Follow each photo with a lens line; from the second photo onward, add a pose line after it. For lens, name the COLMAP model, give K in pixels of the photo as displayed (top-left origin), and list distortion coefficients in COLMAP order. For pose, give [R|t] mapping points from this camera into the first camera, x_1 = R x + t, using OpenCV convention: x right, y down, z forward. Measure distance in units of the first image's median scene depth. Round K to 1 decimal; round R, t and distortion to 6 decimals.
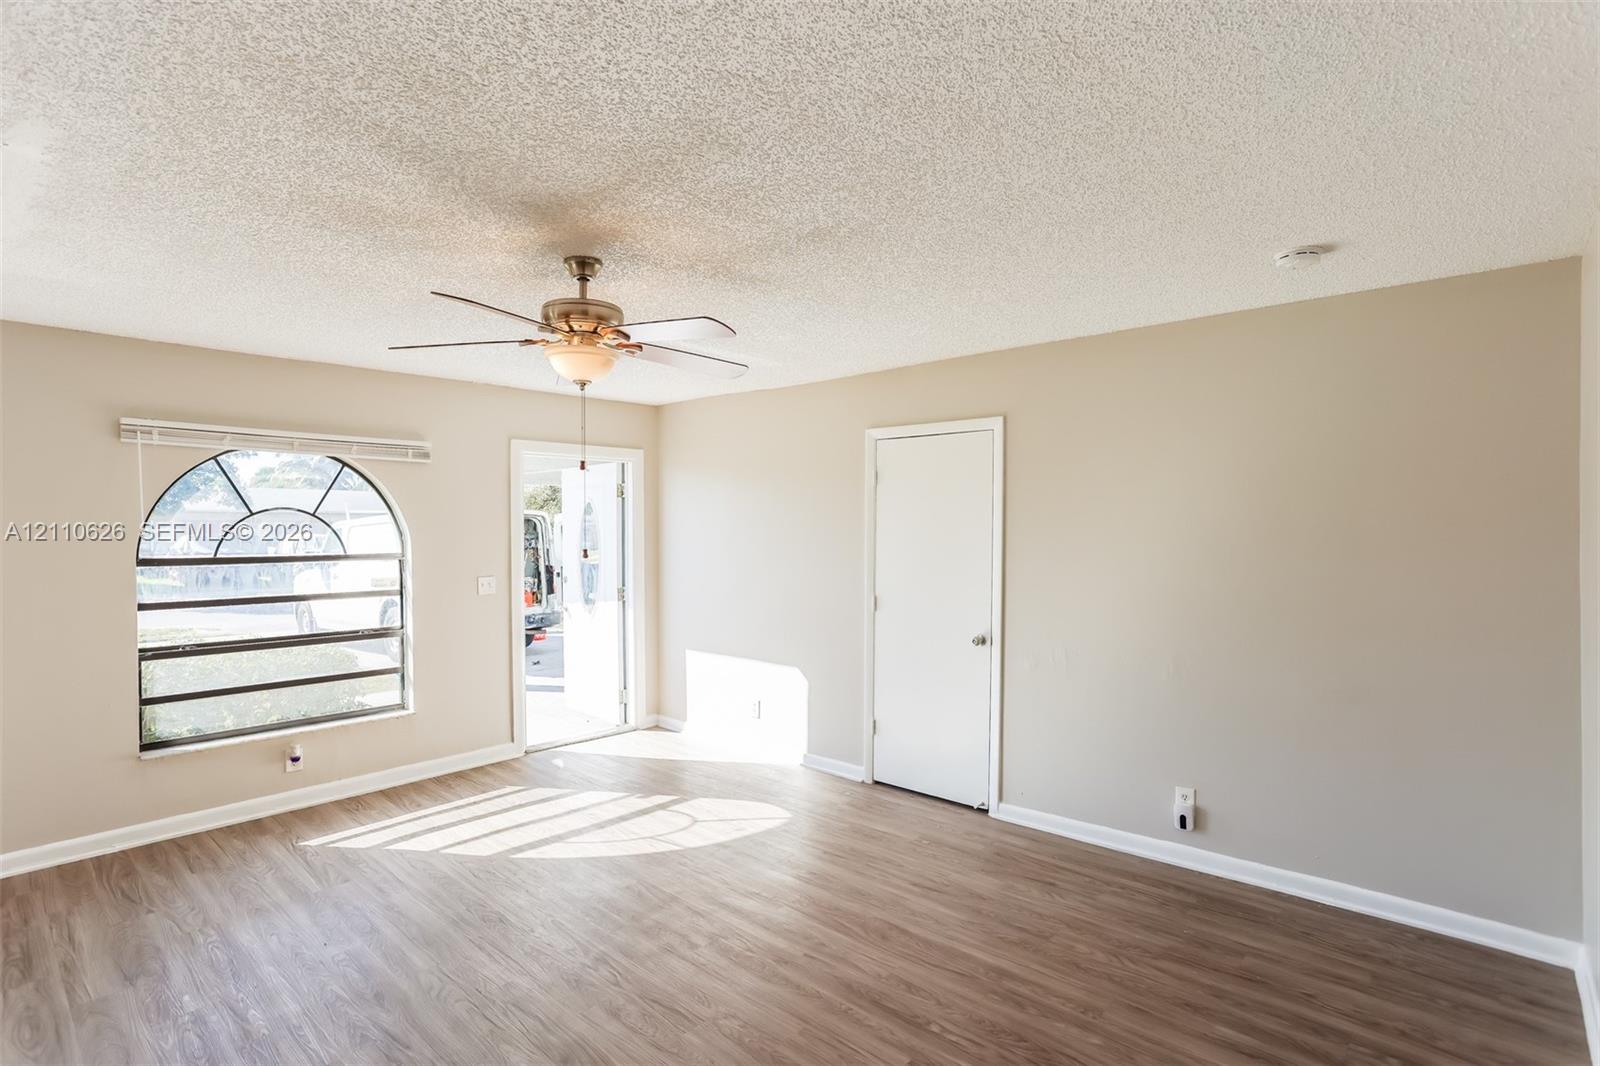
lens RADIAL K [[767.7, 0, 796.5], [0, 767.7, 536.5], [0, 0, 1]] dist [-0.019995, 0.001703]
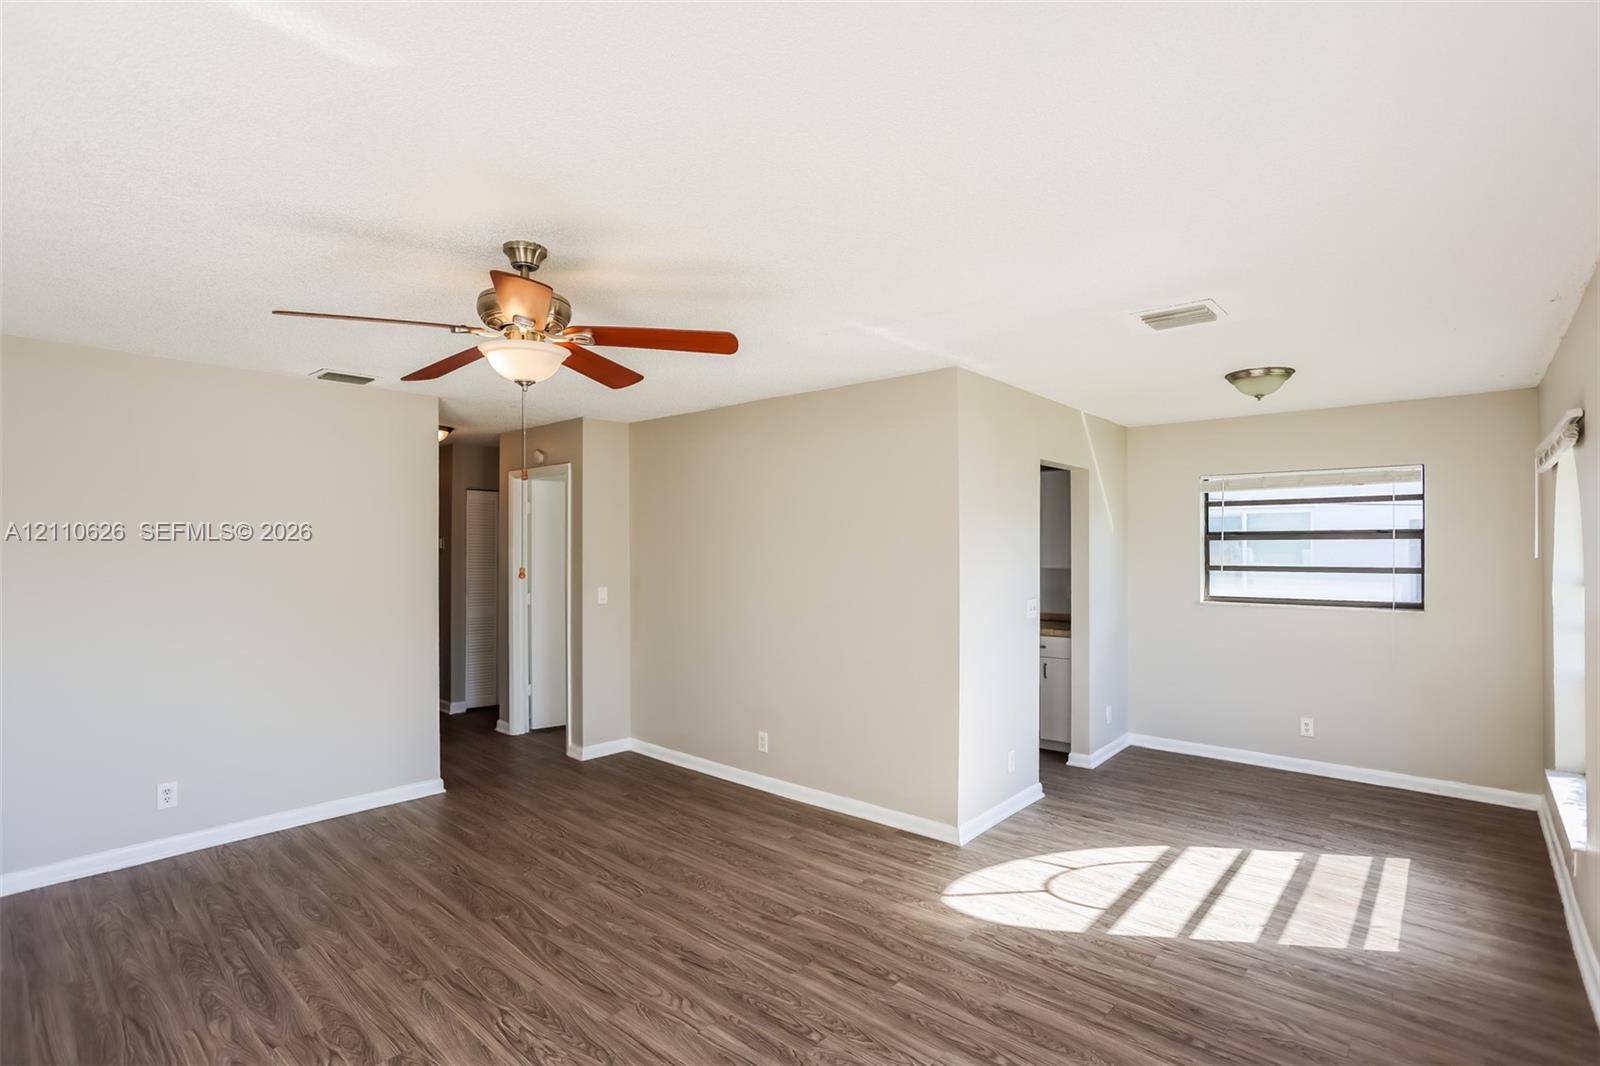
lens RADIAL K [[767.7, 0, 799.3], [0, 767.7, 564.8], [0, 0, 1]] dist [-0.019995, 0.001703]
pose [[-0.999917, -0.005857, -0.011507, -0.605340], [-0.005888, 0.999979, 0.002668, 0.008766], [0.011492, 0.002735, -0.999930, 1.993888]]
